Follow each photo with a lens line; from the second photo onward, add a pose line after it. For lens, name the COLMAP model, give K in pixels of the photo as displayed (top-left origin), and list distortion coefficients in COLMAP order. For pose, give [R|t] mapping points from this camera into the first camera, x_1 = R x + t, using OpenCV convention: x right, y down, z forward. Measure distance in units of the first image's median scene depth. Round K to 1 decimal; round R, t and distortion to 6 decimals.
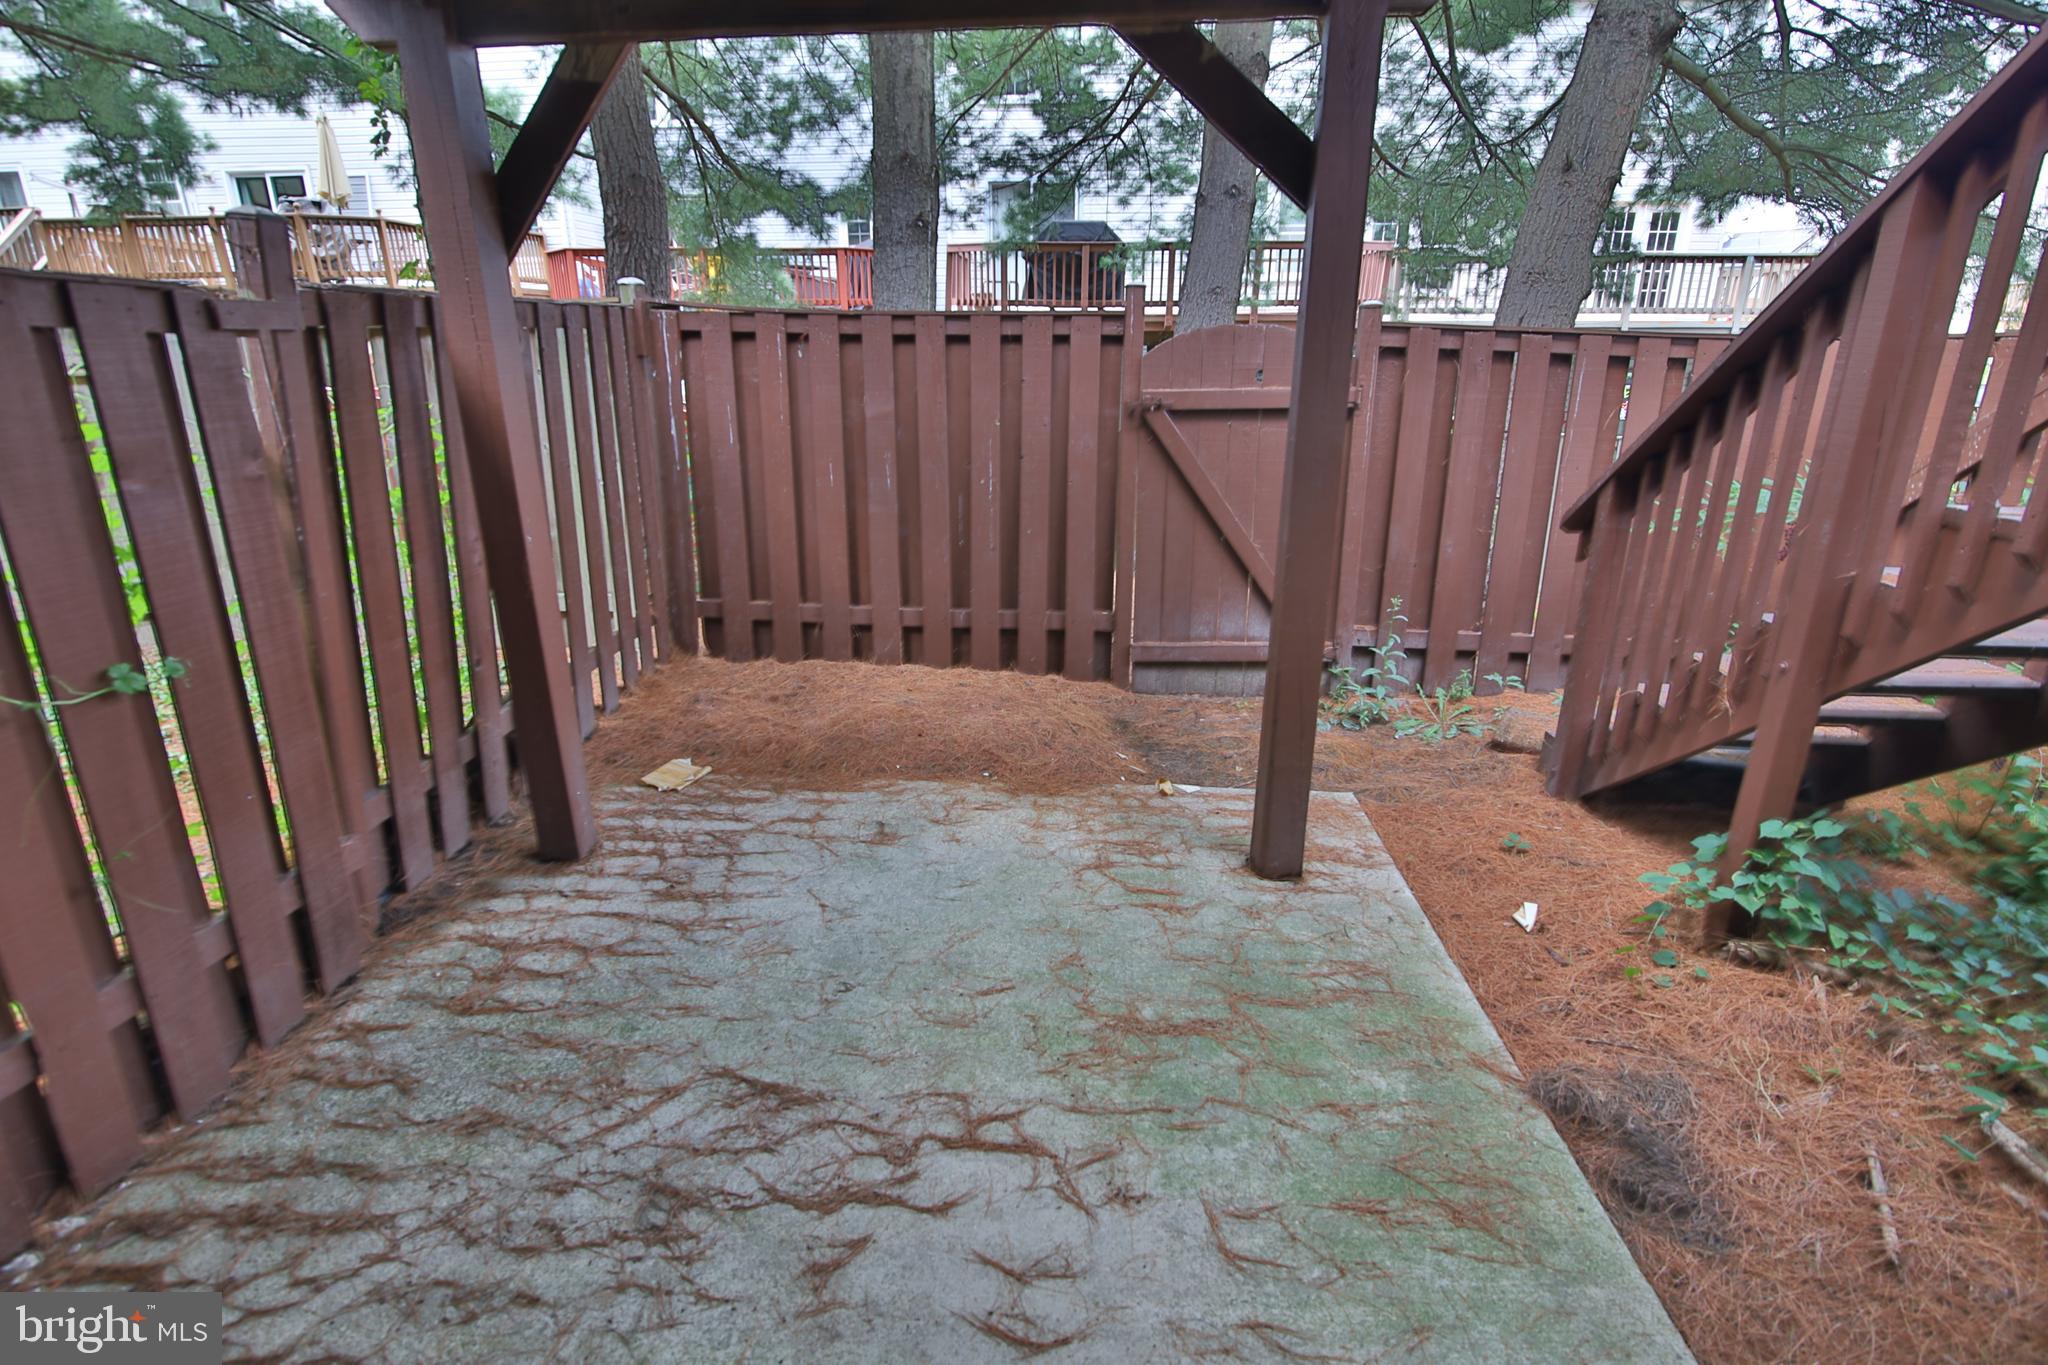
lens RADIAL K [[1006.5, 0, 1027.6], [0, 1006.5, 671.0], [0, 0, 1]] dist [-0.020446, 0.000948]
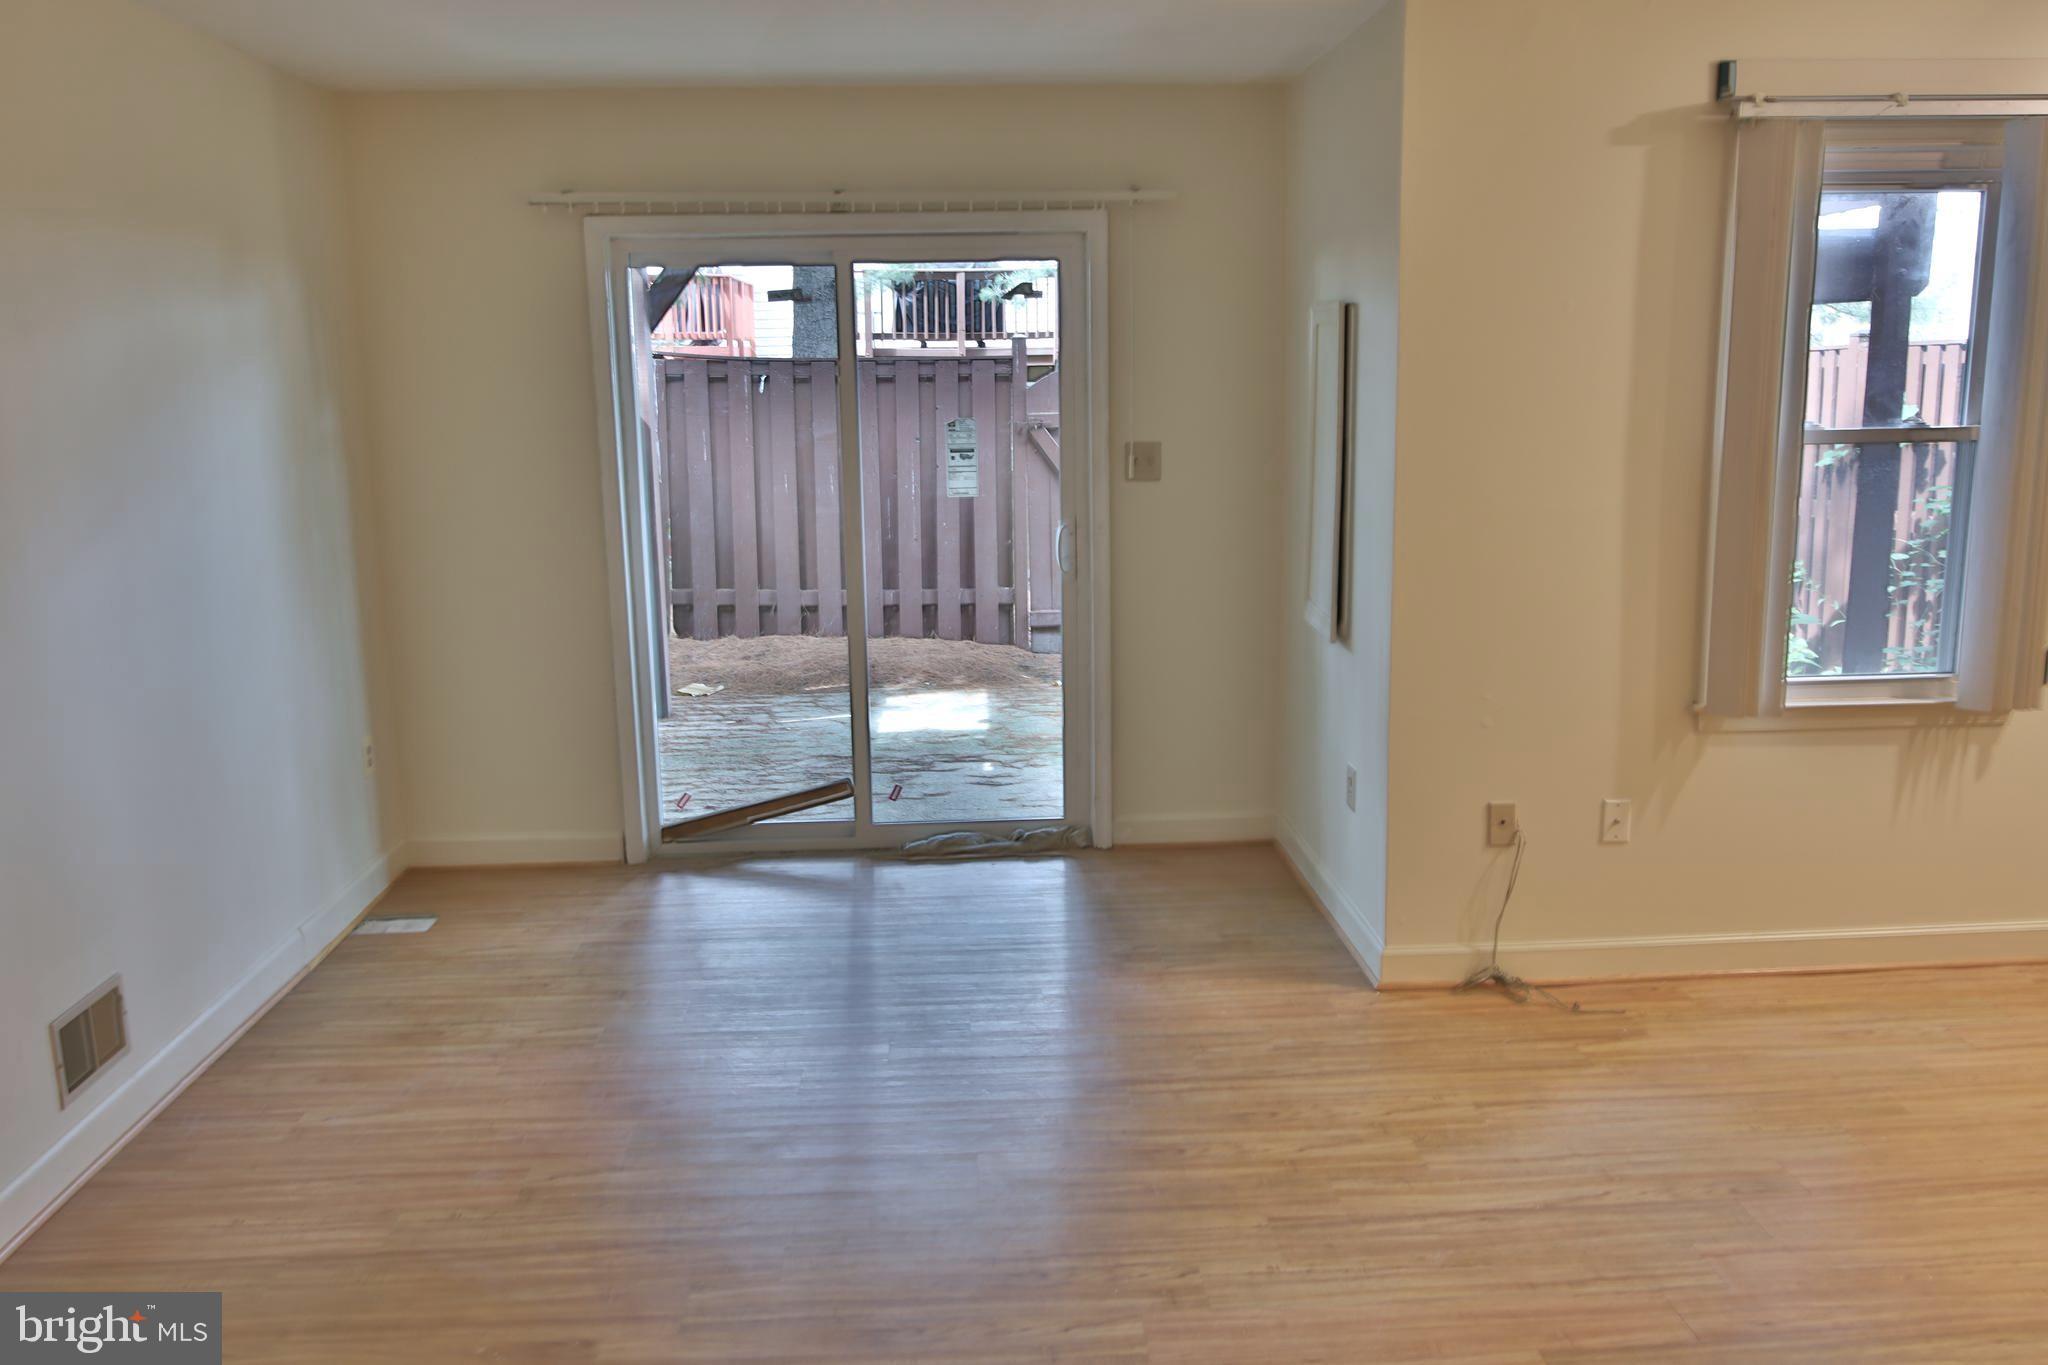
lens RADIAL K [[1654.7, 0, 1021.3], [0, 1654.7, 683.8], [0, 0, 1]] dist [-0.003446, 0.016195]
pose [[0.994707, -0.032660, 0.097423, -0.106992], [0.045390, 0.990283, -0.131451, 0.324838], [-0.092183, 0.135177, 0.986524, -1.000706]]
